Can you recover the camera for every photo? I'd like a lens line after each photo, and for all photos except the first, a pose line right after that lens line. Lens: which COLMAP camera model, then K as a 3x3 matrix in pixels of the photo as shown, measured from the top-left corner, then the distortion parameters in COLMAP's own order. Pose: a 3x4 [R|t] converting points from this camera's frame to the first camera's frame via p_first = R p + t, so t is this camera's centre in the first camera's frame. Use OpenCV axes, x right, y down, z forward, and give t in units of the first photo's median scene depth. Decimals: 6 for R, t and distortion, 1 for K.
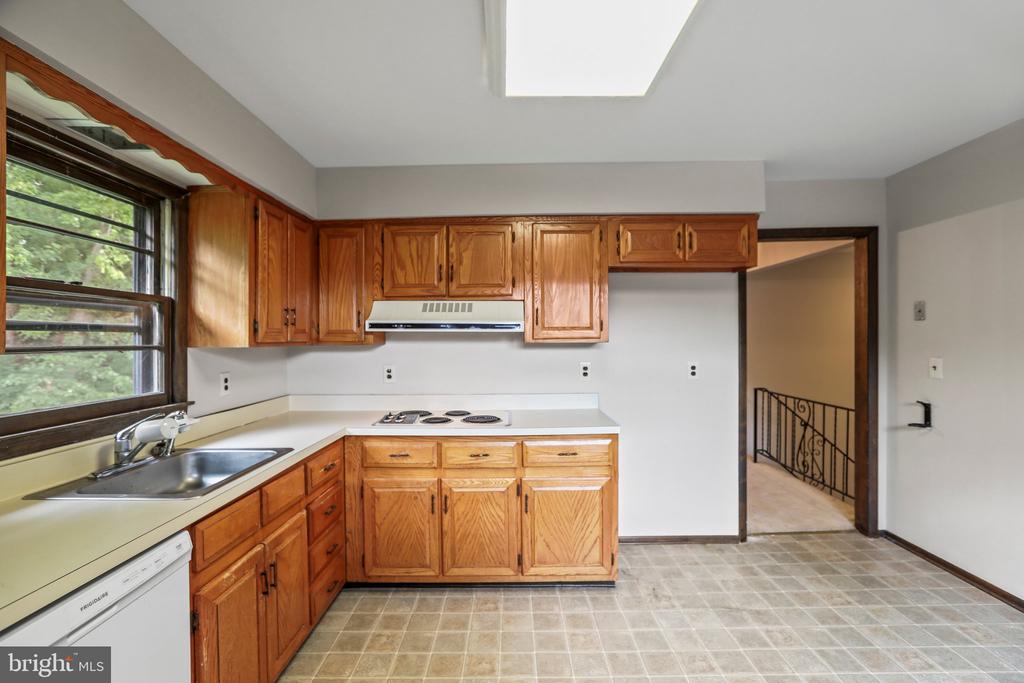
lens RADIAL K [[460.8, 0, 512.0], [0, 460.8, 341.5], [0, 0, 1]] dist [-0.000744, 0.000305]
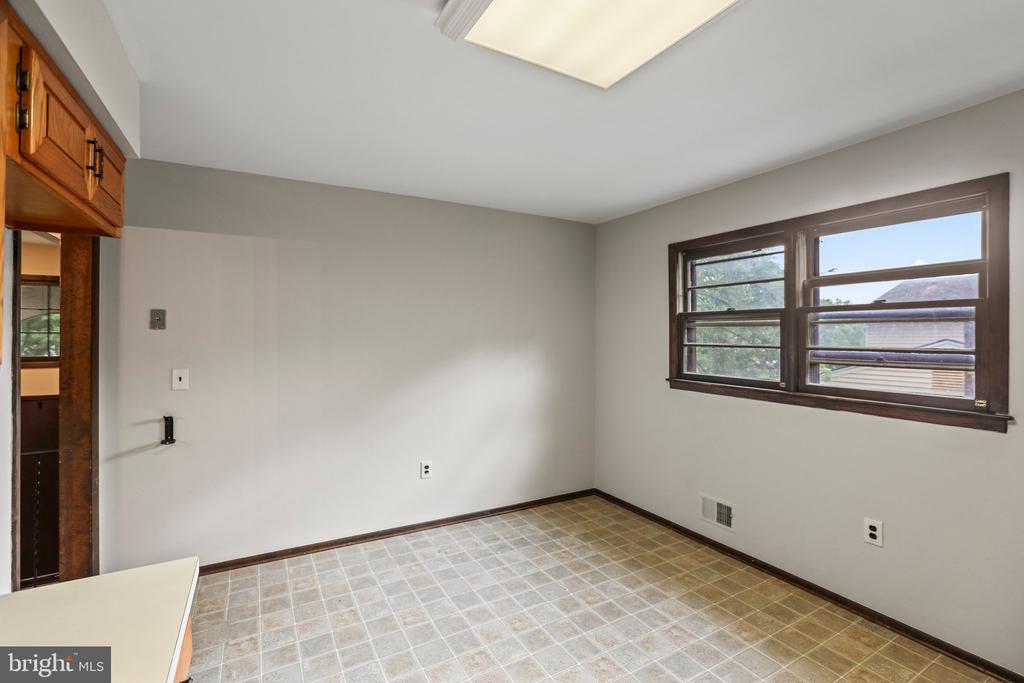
lens RADIAL K [[460.8, 0, 512.0], [0, 460.8, 341.5], [0, 0, 1]] dist [-0.000744, 0.000305]
pose [[-0.501044, -0.002244, 0.865419, -0.314361], [0.008389, 0.999937, 0.007450, -0.026115], [-0.865381, 0.010993, -0.500994, 0.999440]]
